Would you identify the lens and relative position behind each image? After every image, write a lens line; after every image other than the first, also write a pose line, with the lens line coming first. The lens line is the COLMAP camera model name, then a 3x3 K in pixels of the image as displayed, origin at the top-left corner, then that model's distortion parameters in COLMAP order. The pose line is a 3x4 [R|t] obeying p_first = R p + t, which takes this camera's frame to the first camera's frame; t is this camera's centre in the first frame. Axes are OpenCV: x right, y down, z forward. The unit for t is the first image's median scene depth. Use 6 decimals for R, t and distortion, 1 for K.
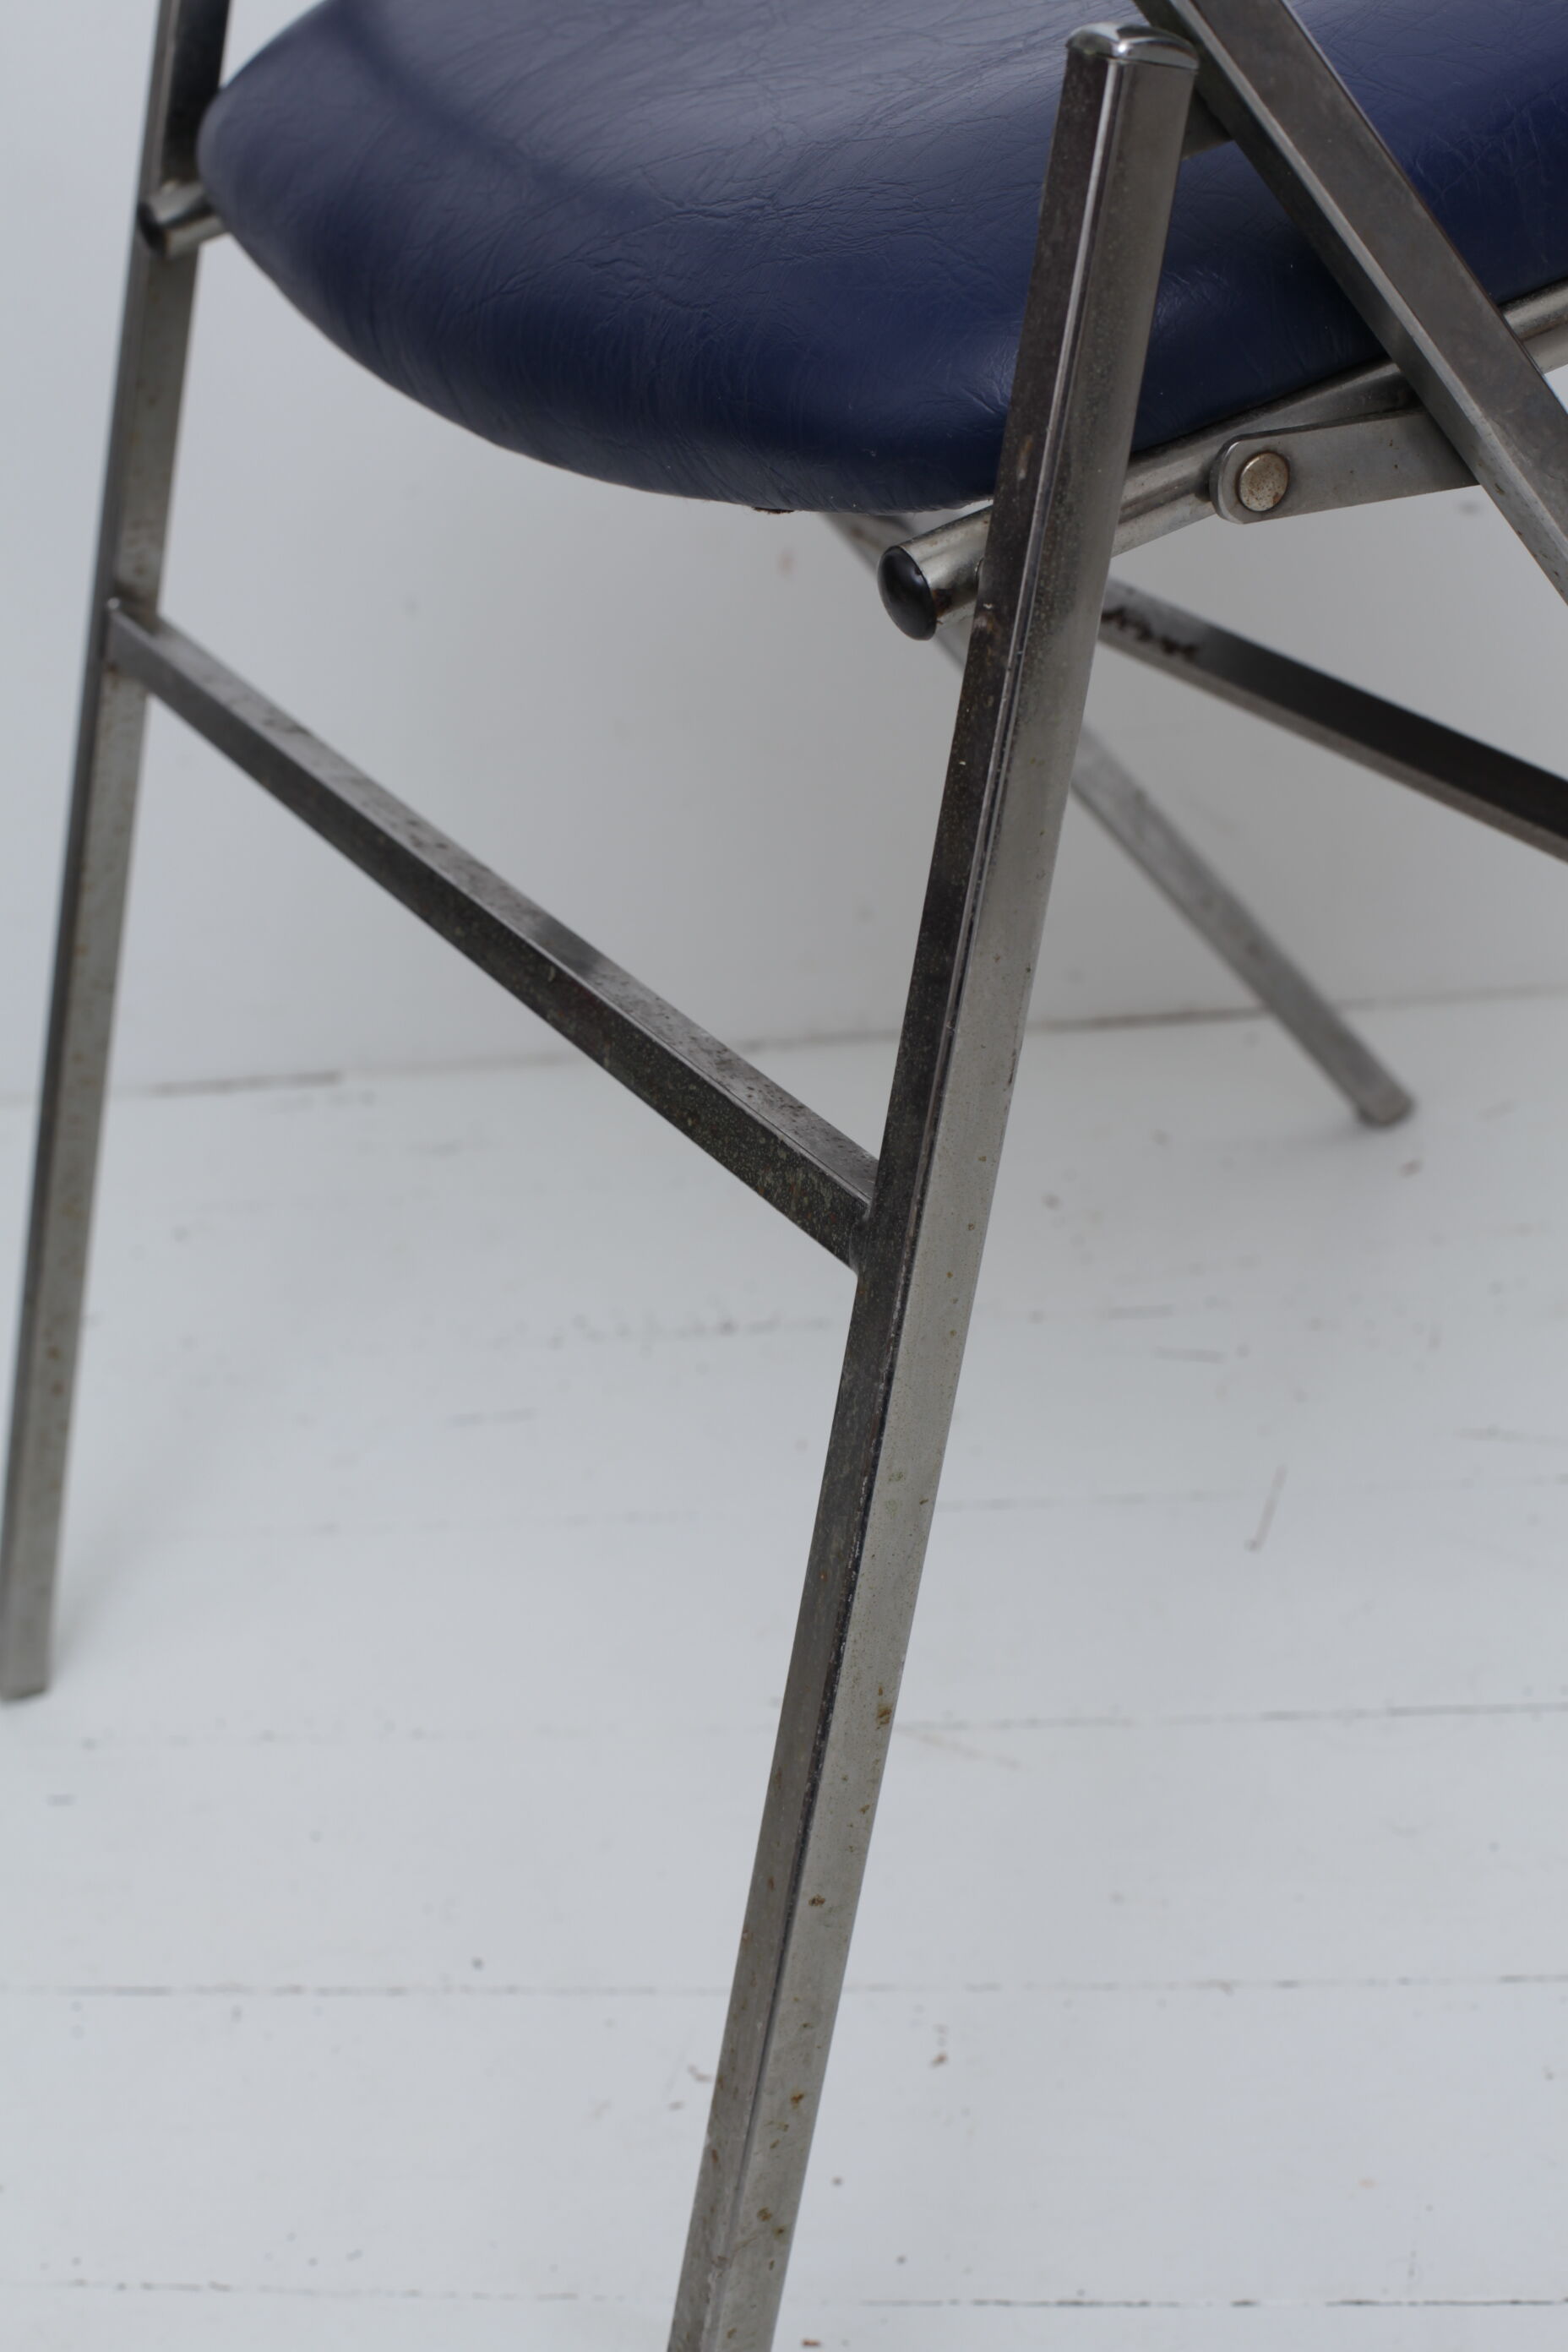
lens RADIAL K [[3584.2, 0, 782.2], [0, 3584.2, 1185.9], [0, 0, 1]] dist [-0.122433, 0.000000]
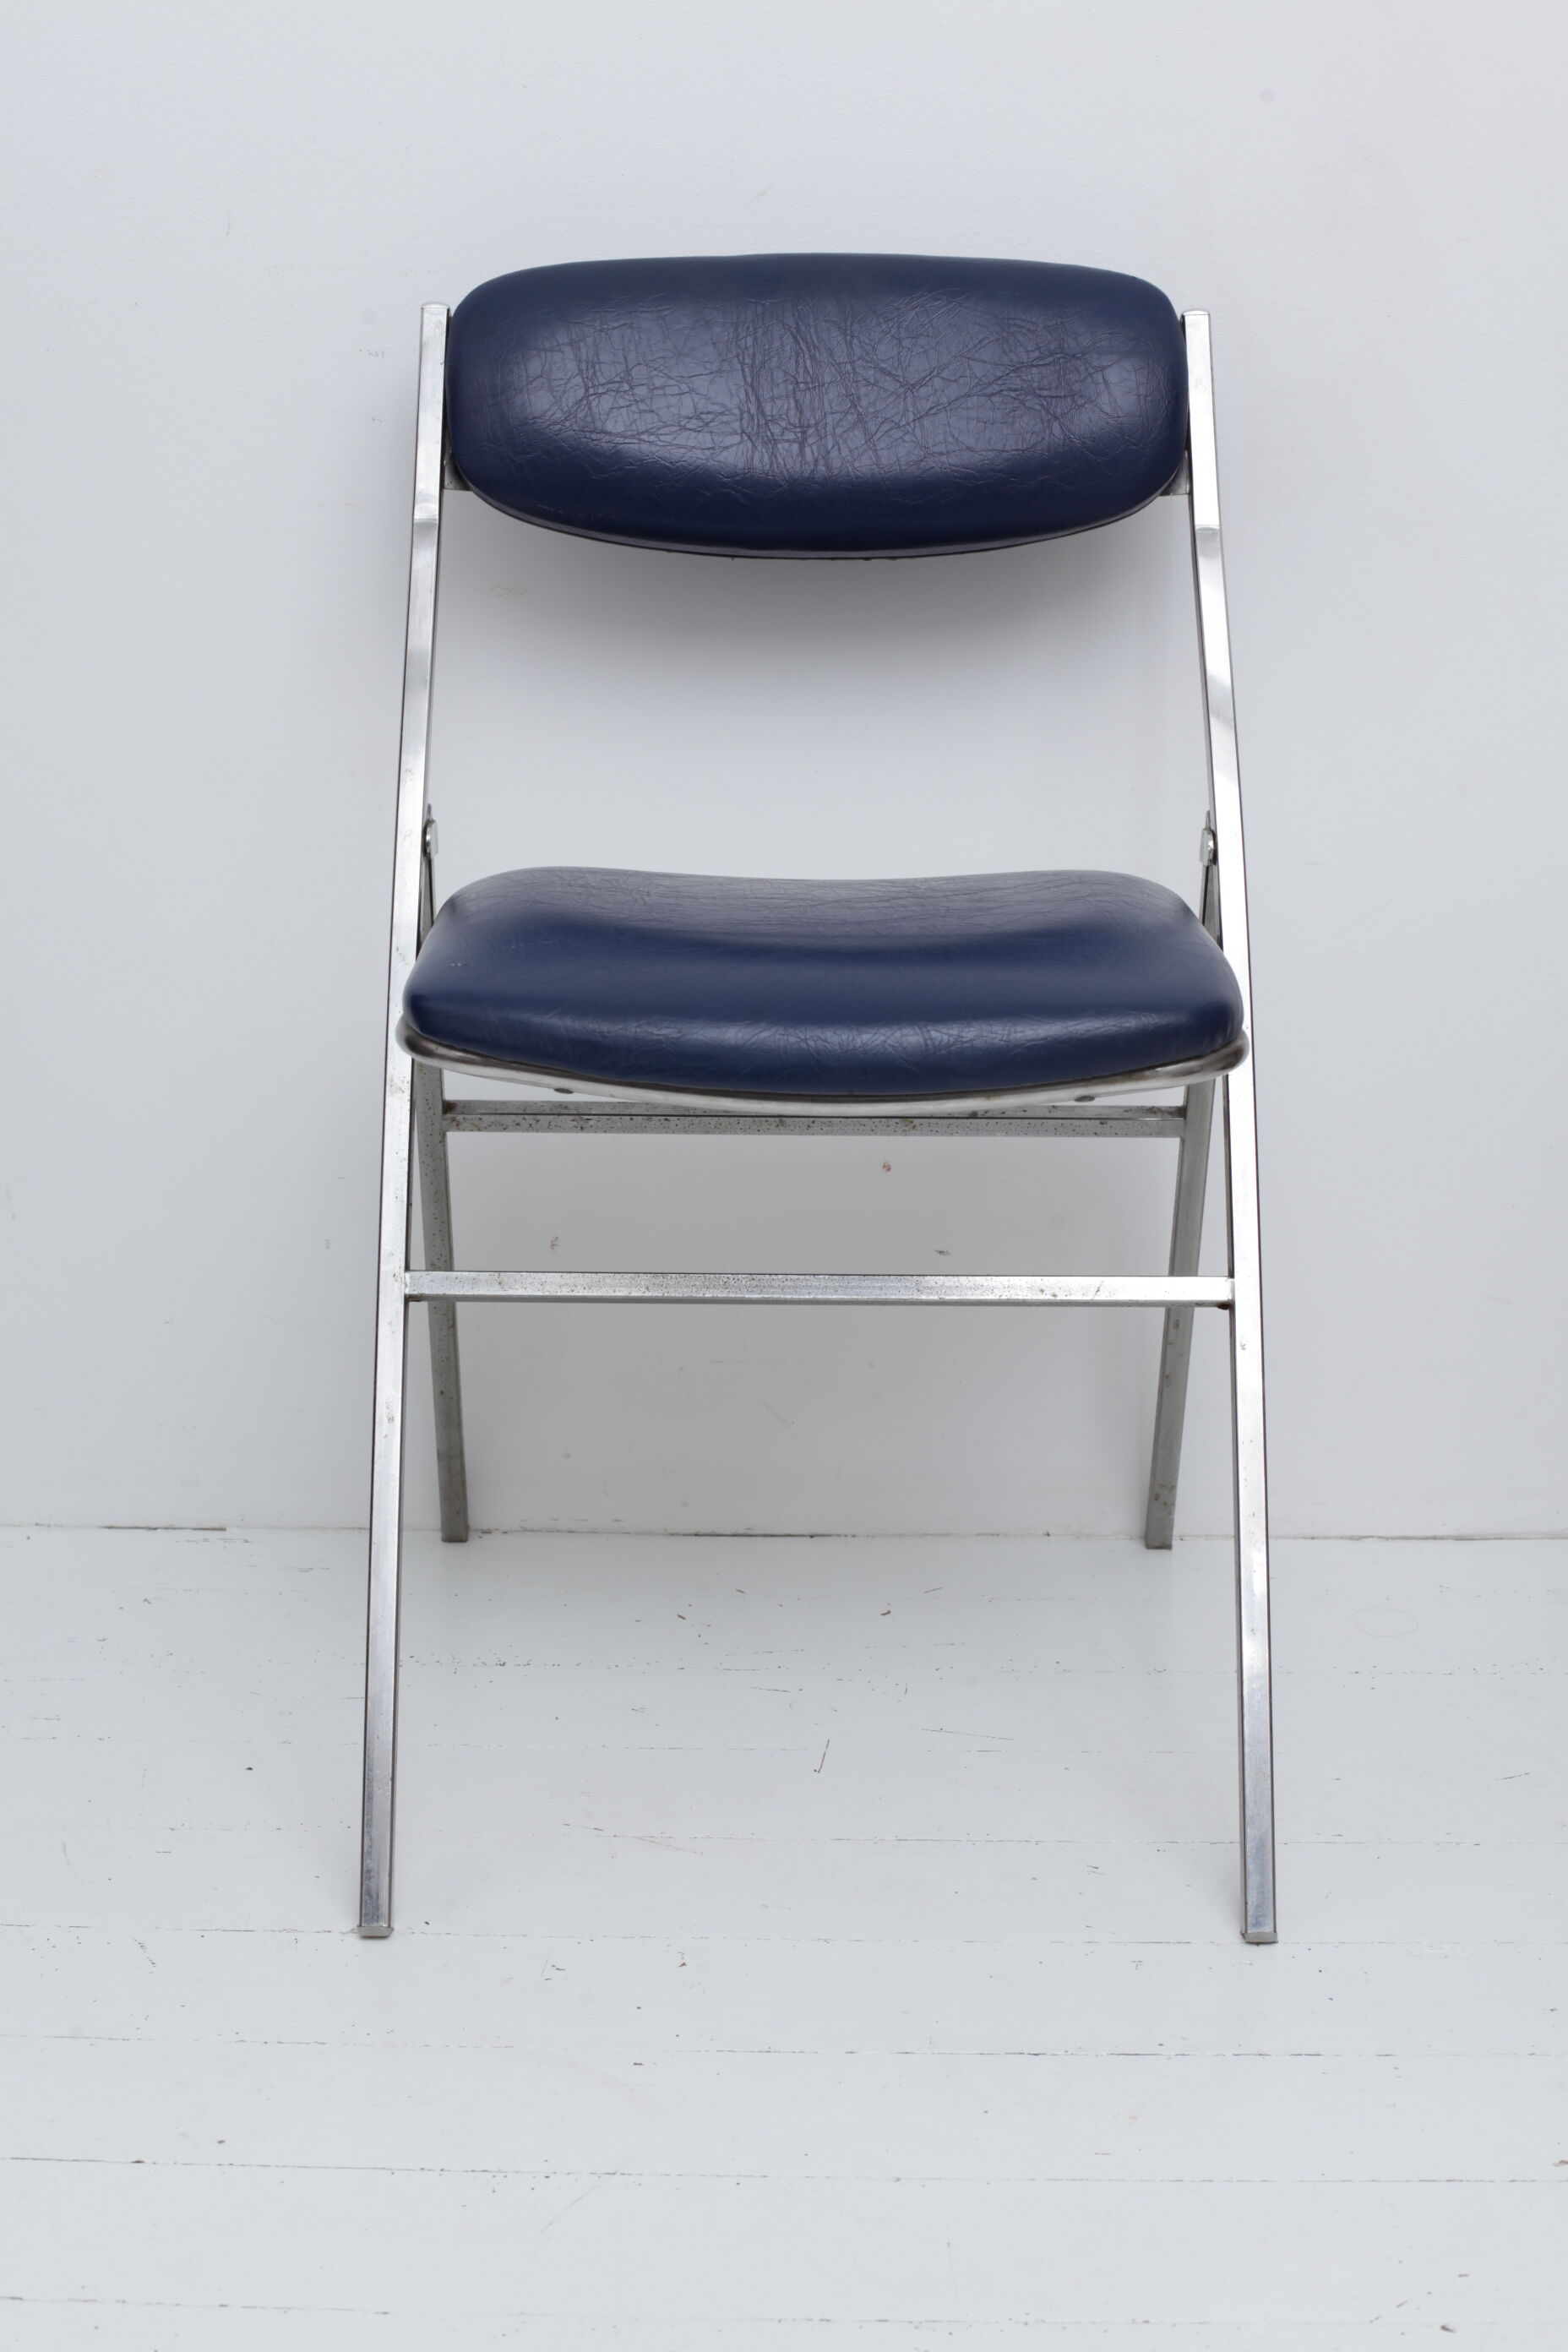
lens RADIAL K [[3584.2, 0, 780.1], [0, 3584.2, 1156.3], [0, 0, 1]] dist [-0.122433, 0.000000]
pose [[0.972455, 0.116508, 0.201885, -0.327904], [-0.063565, 0.965844, -0.251208, 0.285178], [-0.224257, 0.231456, 0.946645, -0.905181]]
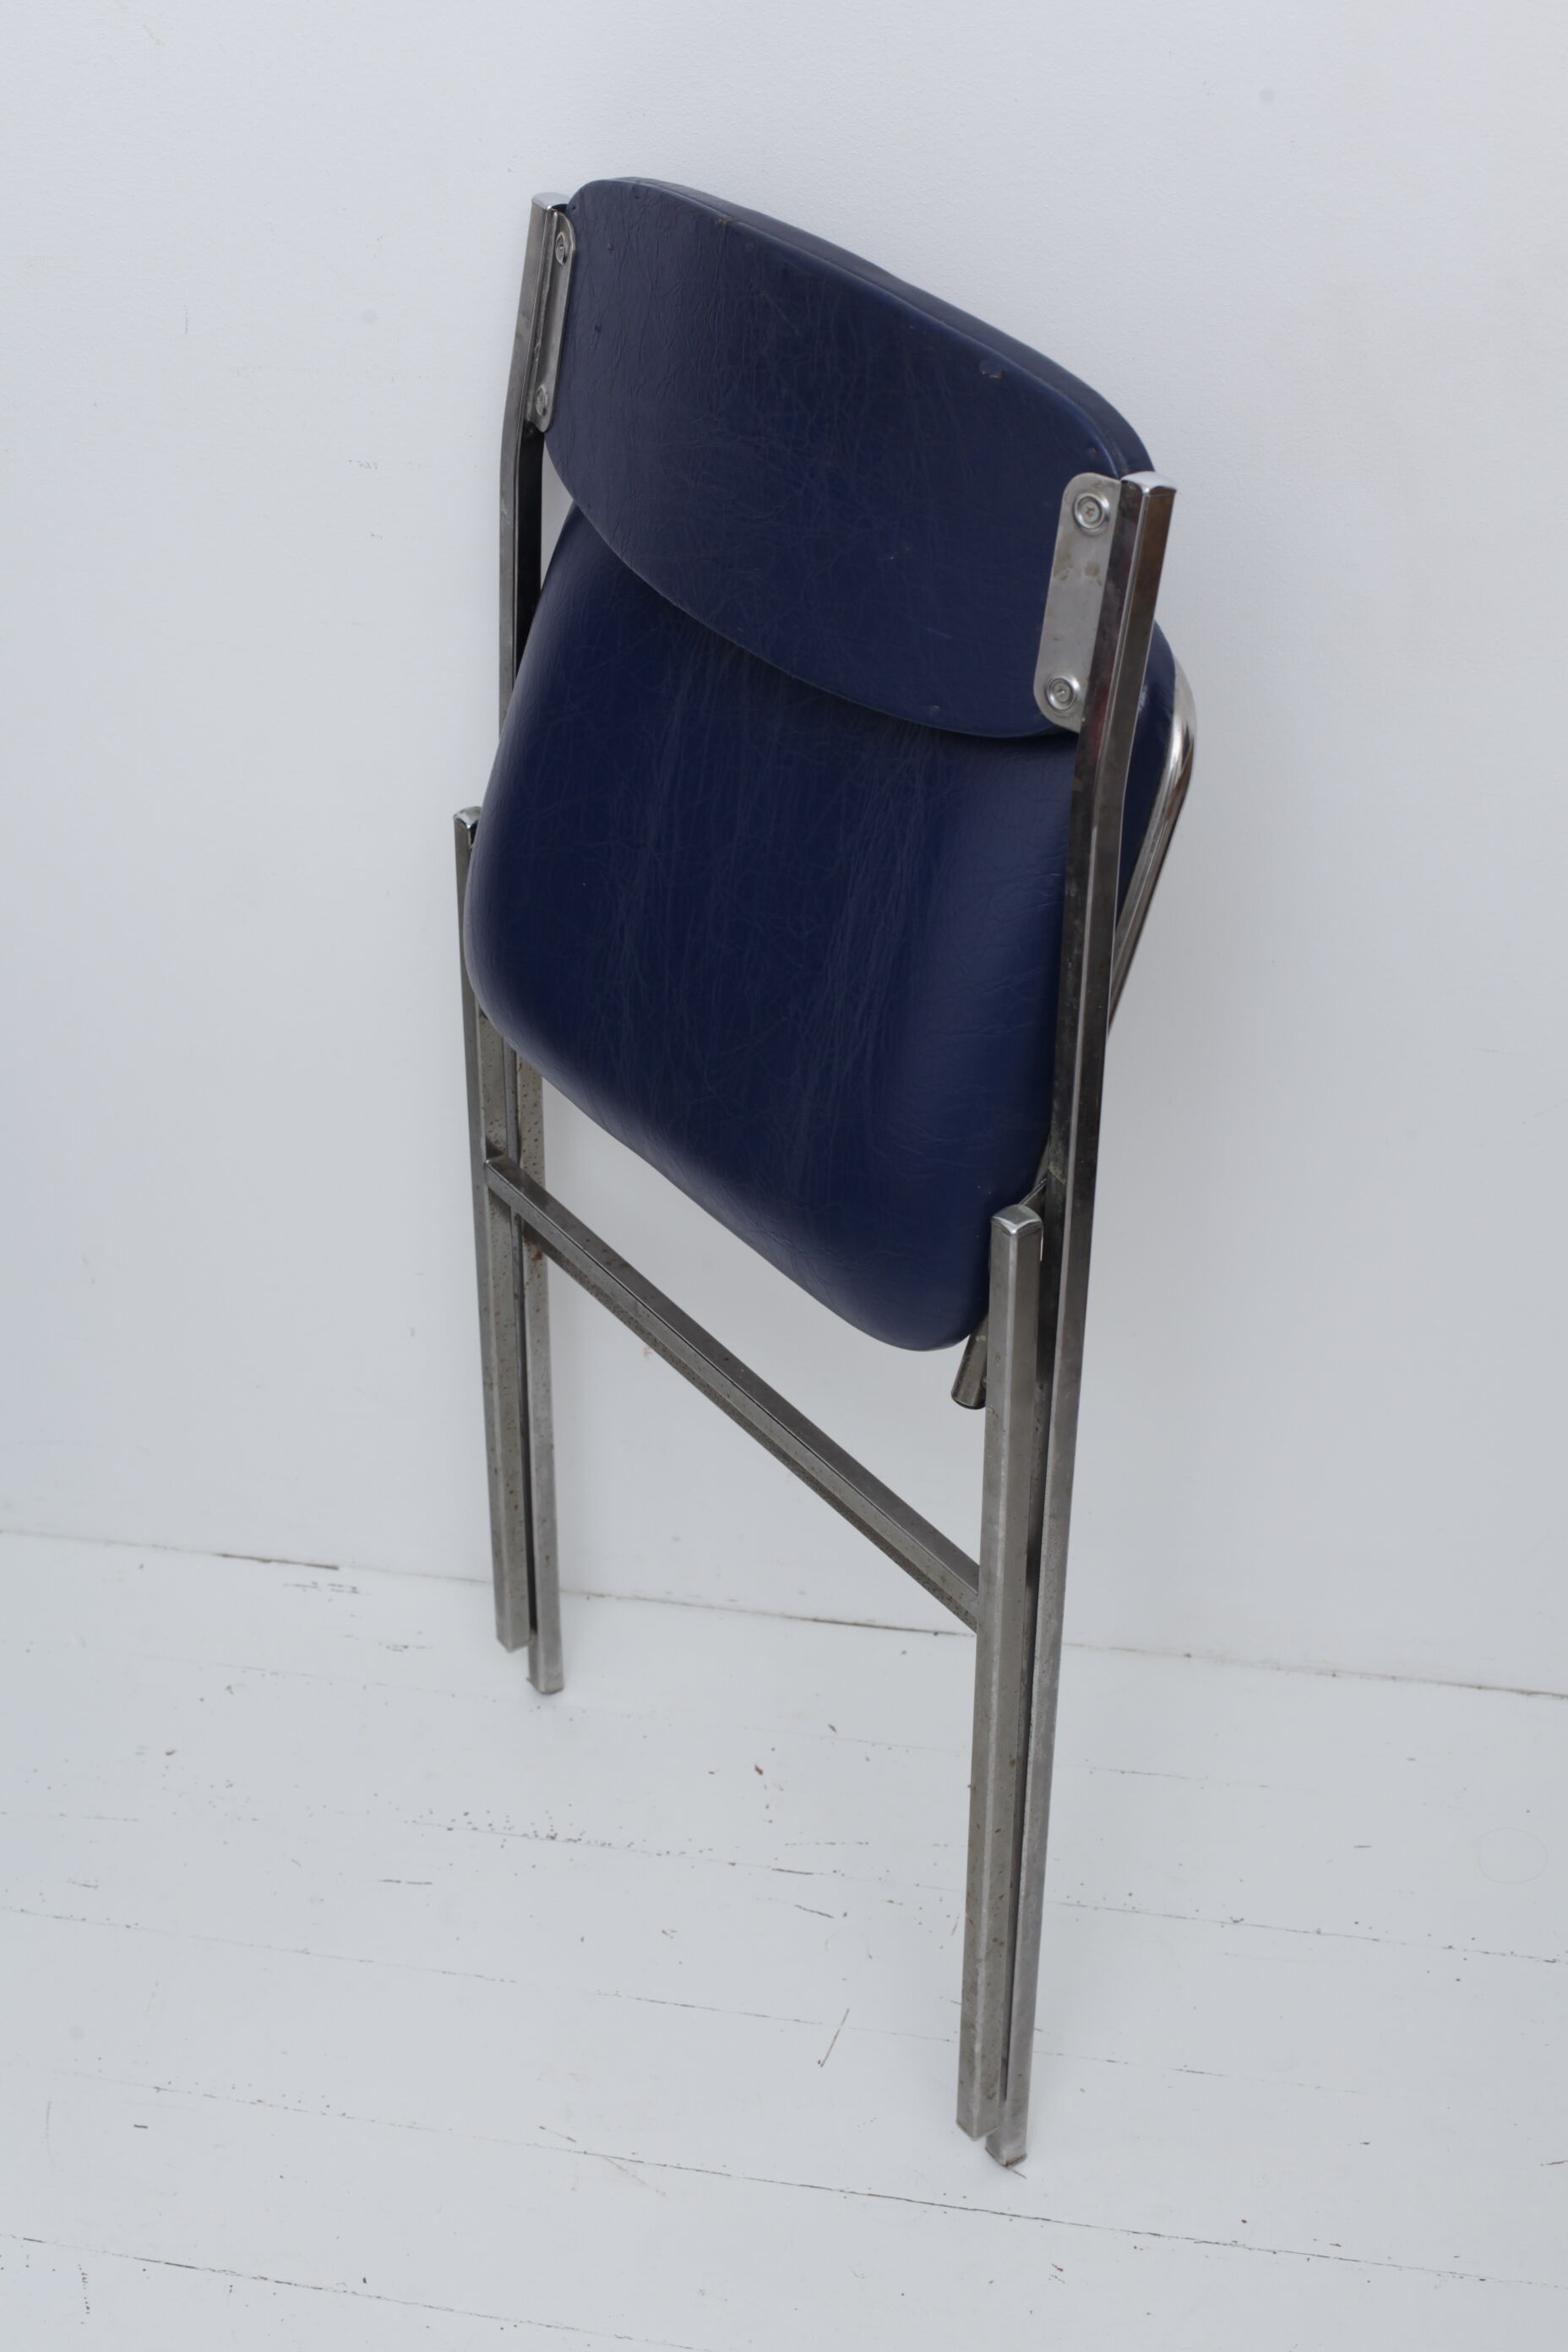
lens RADIAL K [[3584.2, 0, 796.4], [0, 3584.2, 1170.8], [0, 0, 1]] dist [-0.122433, 0.000000]
pose [[0.993079, 0.115828, 0.019447, 0.037325], [-0.117293, 0.986607, 0.113353, -0.589012], [-0.006057, -0.114849, 0.993364, -0.774354]]
